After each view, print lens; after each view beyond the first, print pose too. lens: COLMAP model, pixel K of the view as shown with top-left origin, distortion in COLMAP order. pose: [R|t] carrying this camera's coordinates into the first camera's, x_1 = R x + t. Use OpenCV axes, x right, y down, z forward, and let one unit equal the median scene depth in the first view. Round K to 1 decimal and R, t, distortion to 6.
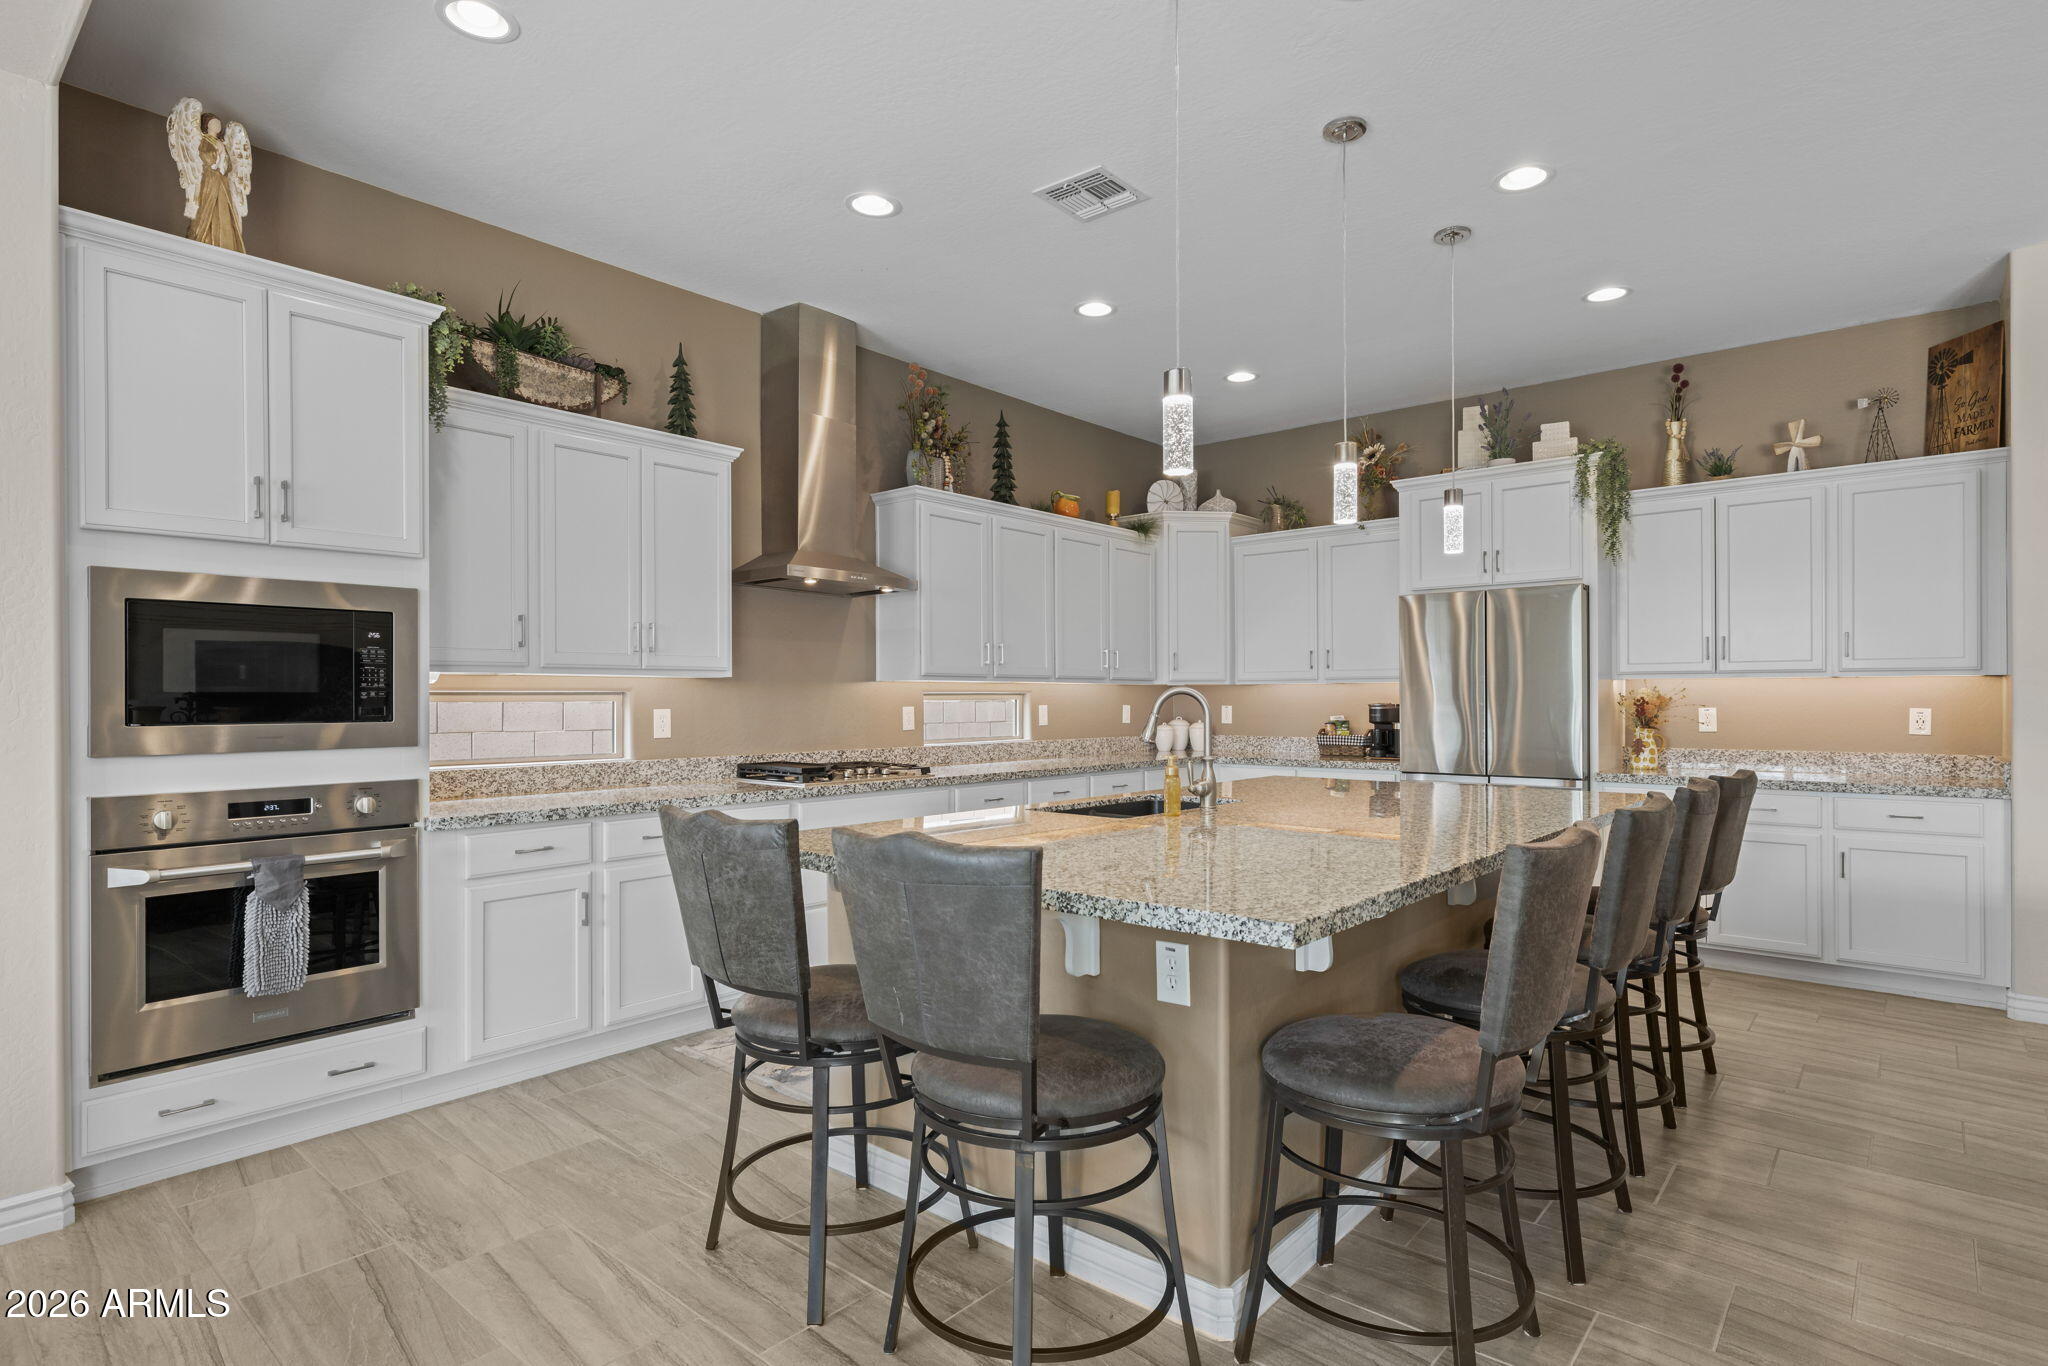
lens RADIAL K [[1052.7, 0, 1023.3], [0, 1052.7, 694.1], [0, 0, 1]] dist [-0.006156, 0.001233]
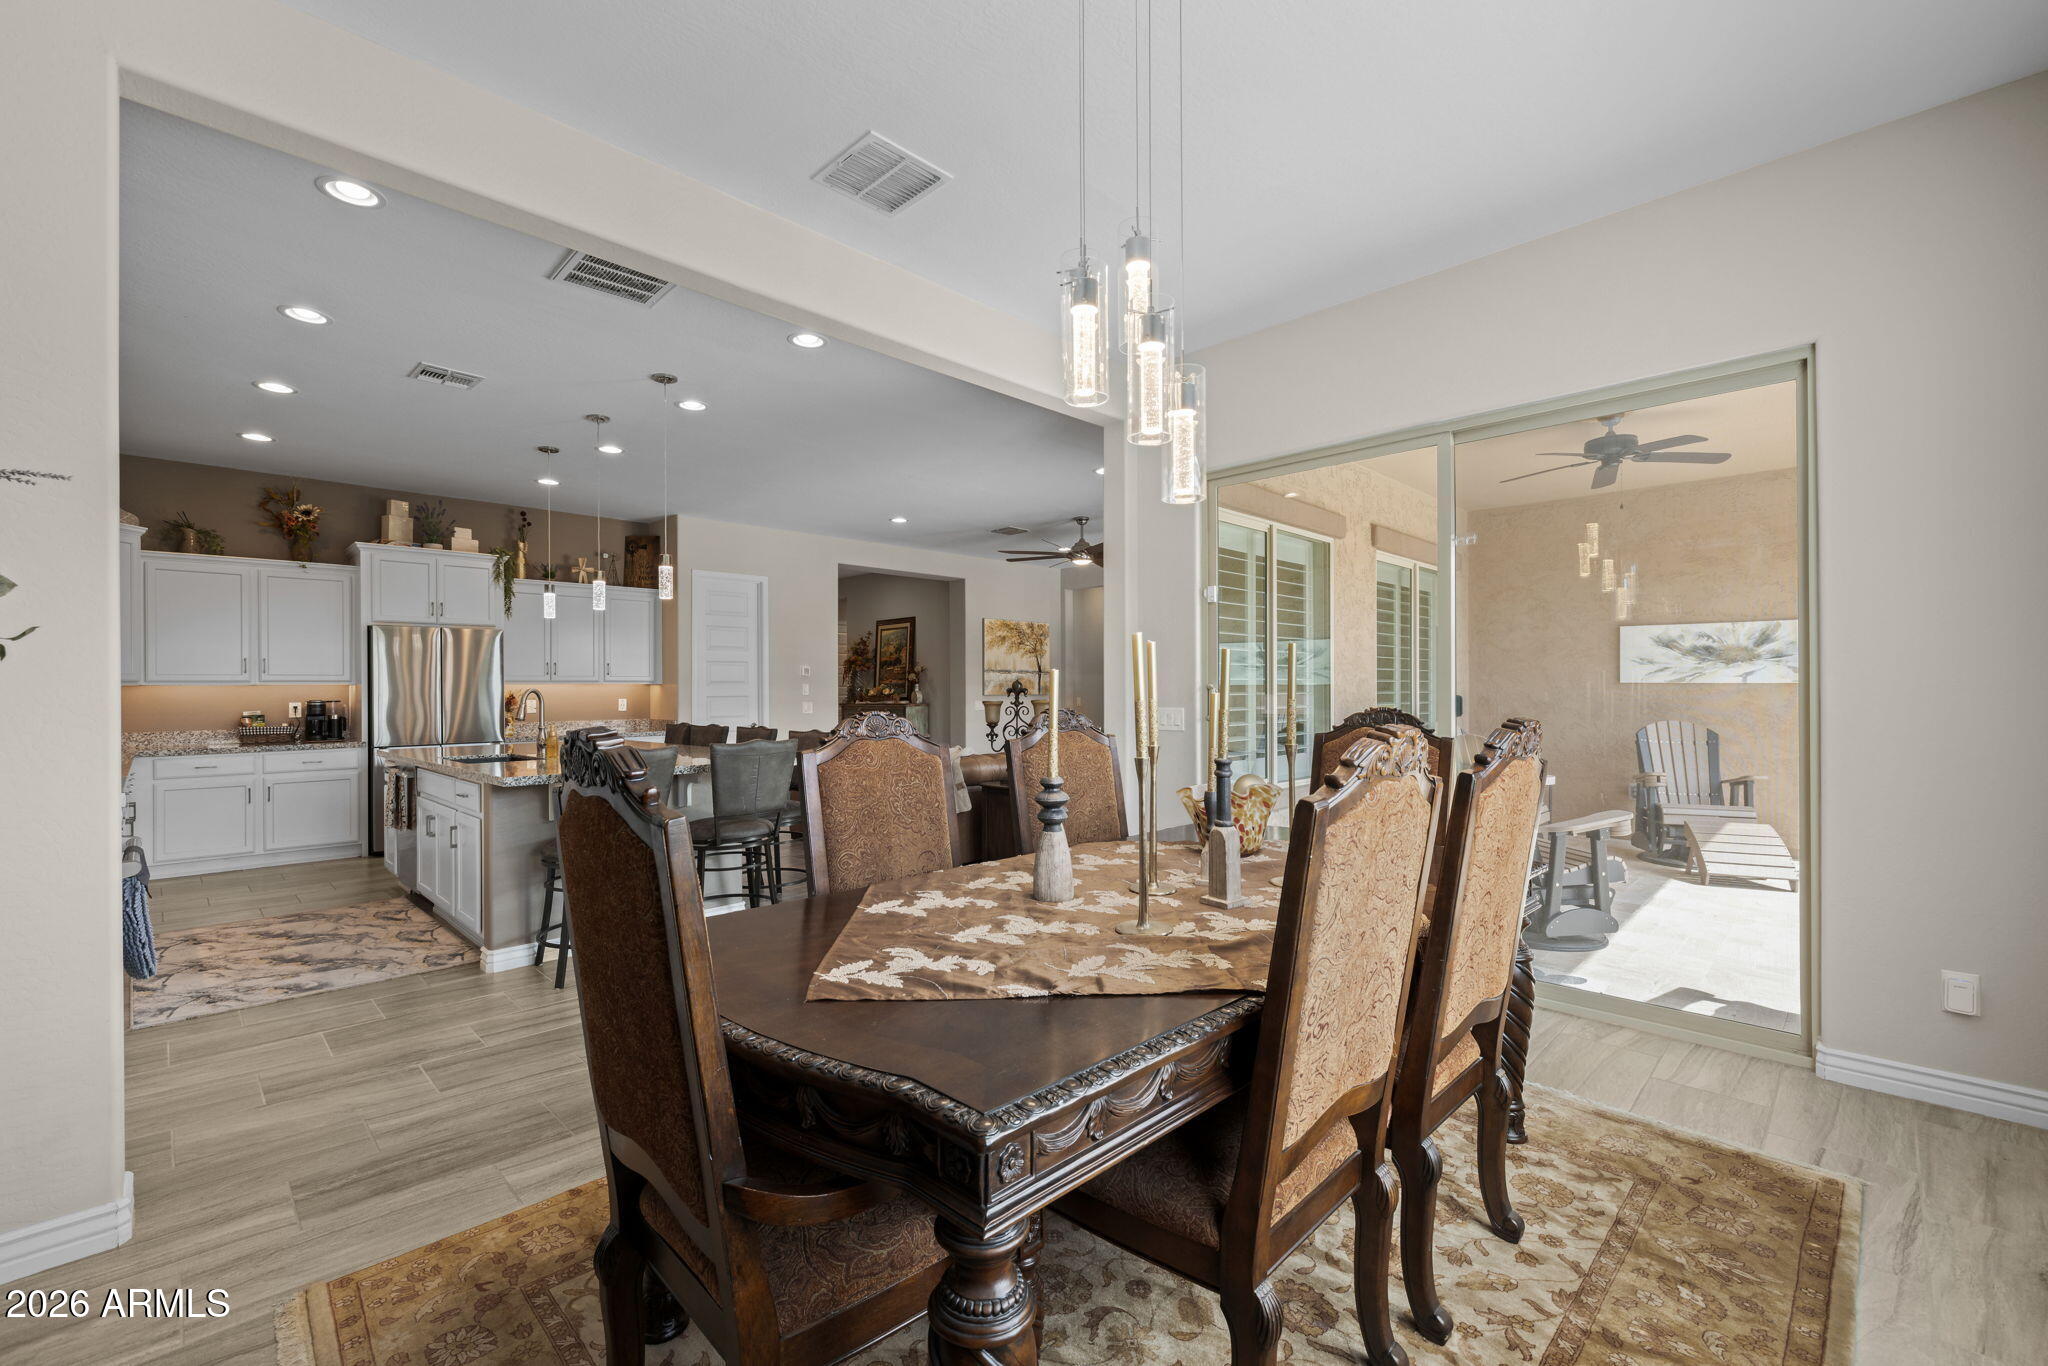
lens RADIAL K [[860.0, 0, 1020.9], [0, 860.0, 691.6], [0, 0, 1]] dist [-0.001072, -0.000035]
pose [[0.070408, -0.000083, 0.997518, -0.829409], [0.004950, 0.999988, -0.000266, 0.003265], [-0.997506, 0.004957, 0.070407, 0.034157]]
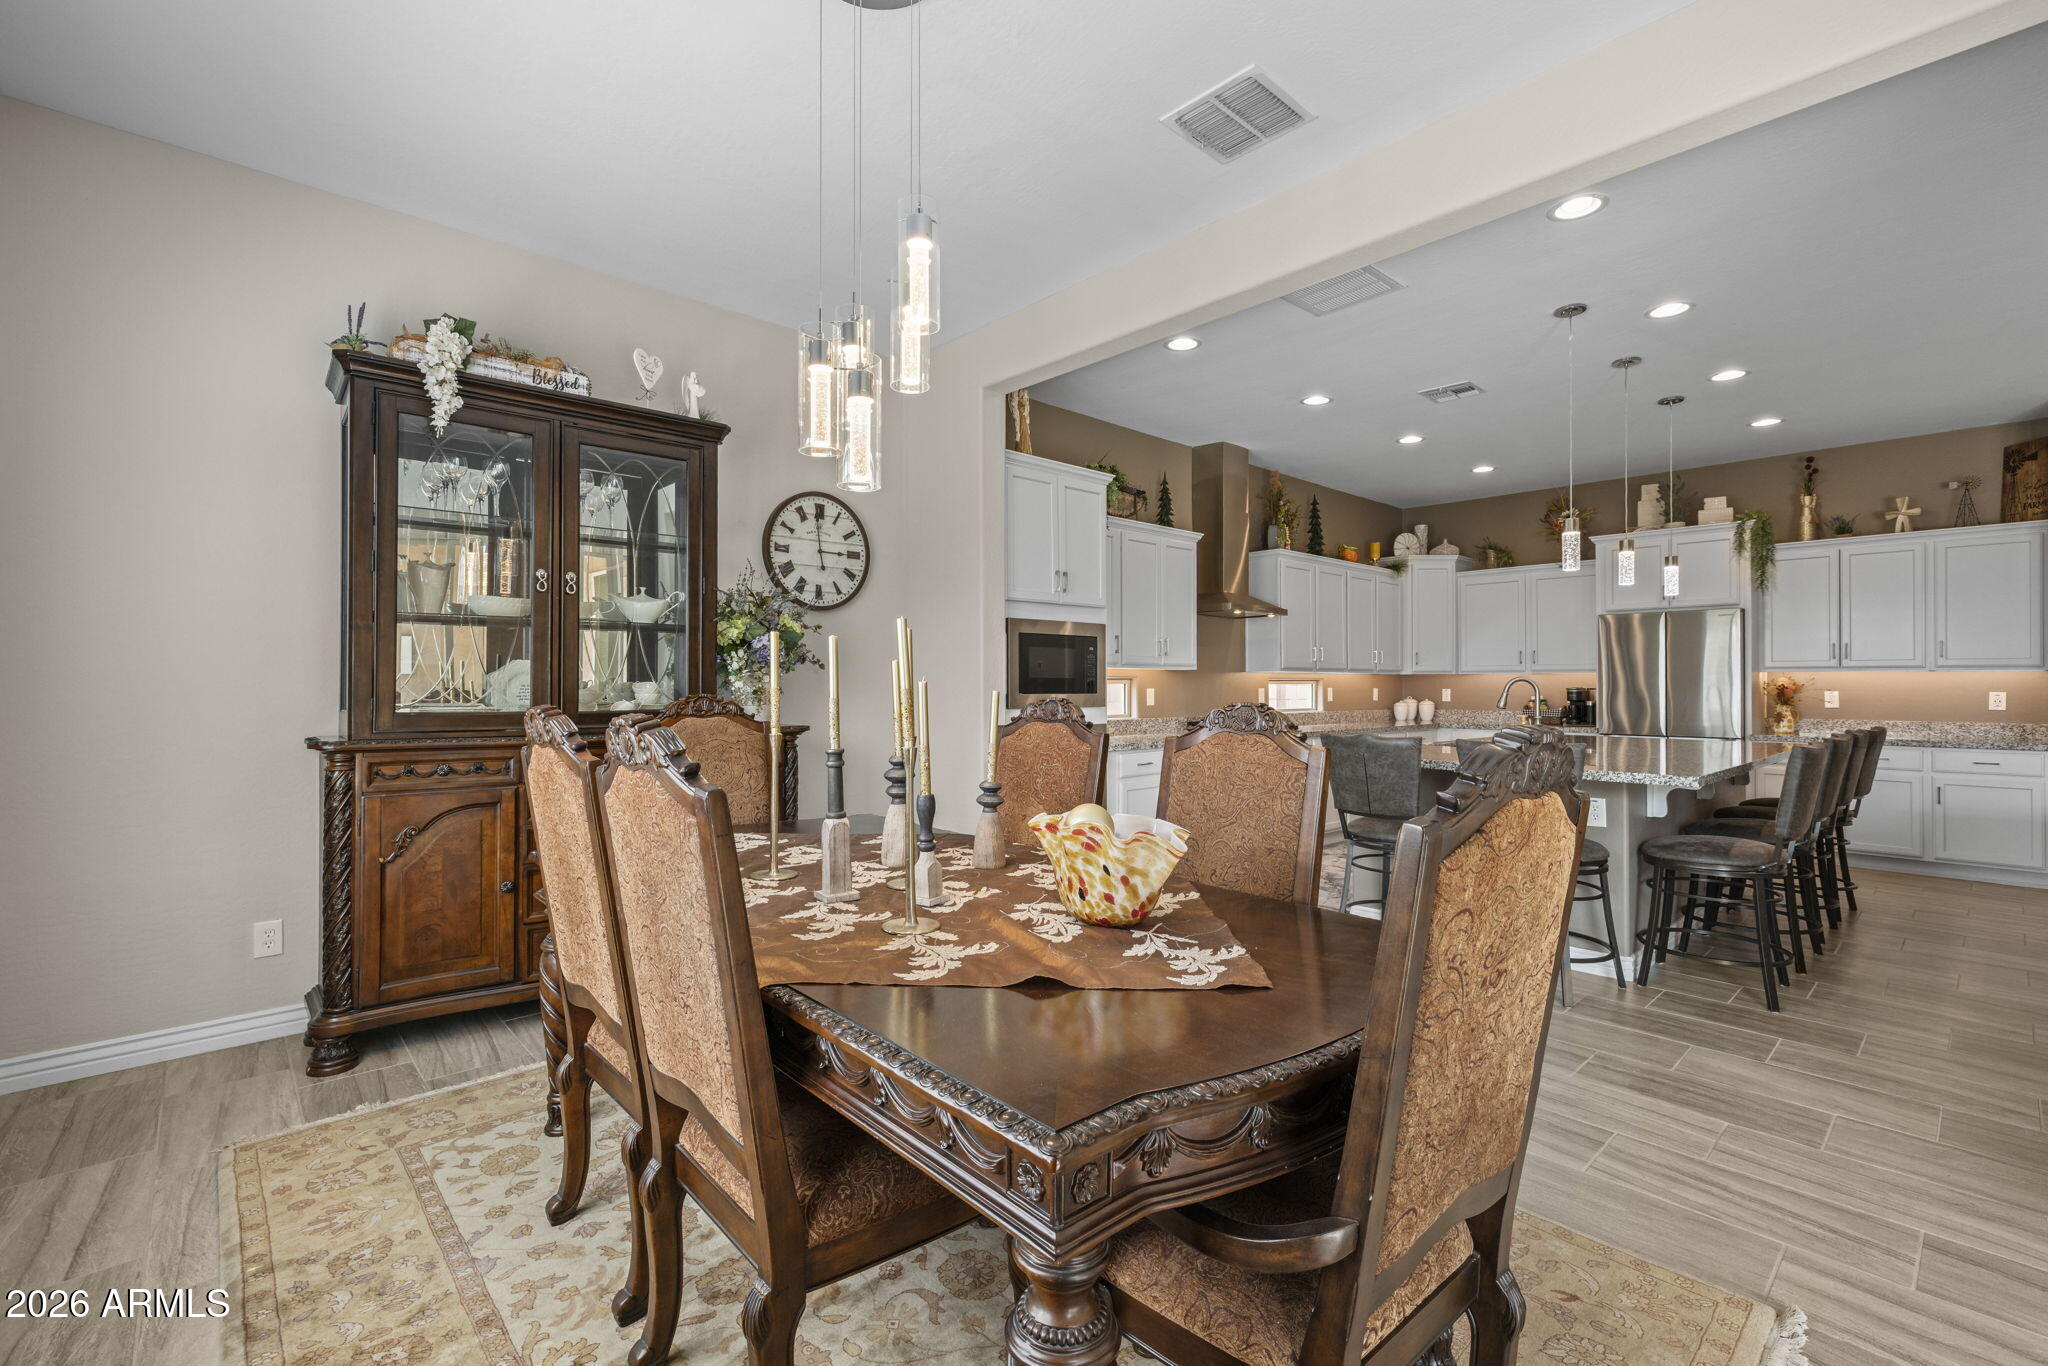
lens RADIAL K [[892.5, 0, 1014.7], [0, 892.5, 676.0], [0, 0, 1]] dist [0.000648, -0.000458]
pose [[0.991767, 0.003132, -0.128014, -0.326827], [-0.003707, 0.999984, -0.004253, 0.000976], [0.127998, 0.004692, 0.991763, -0.388771]]
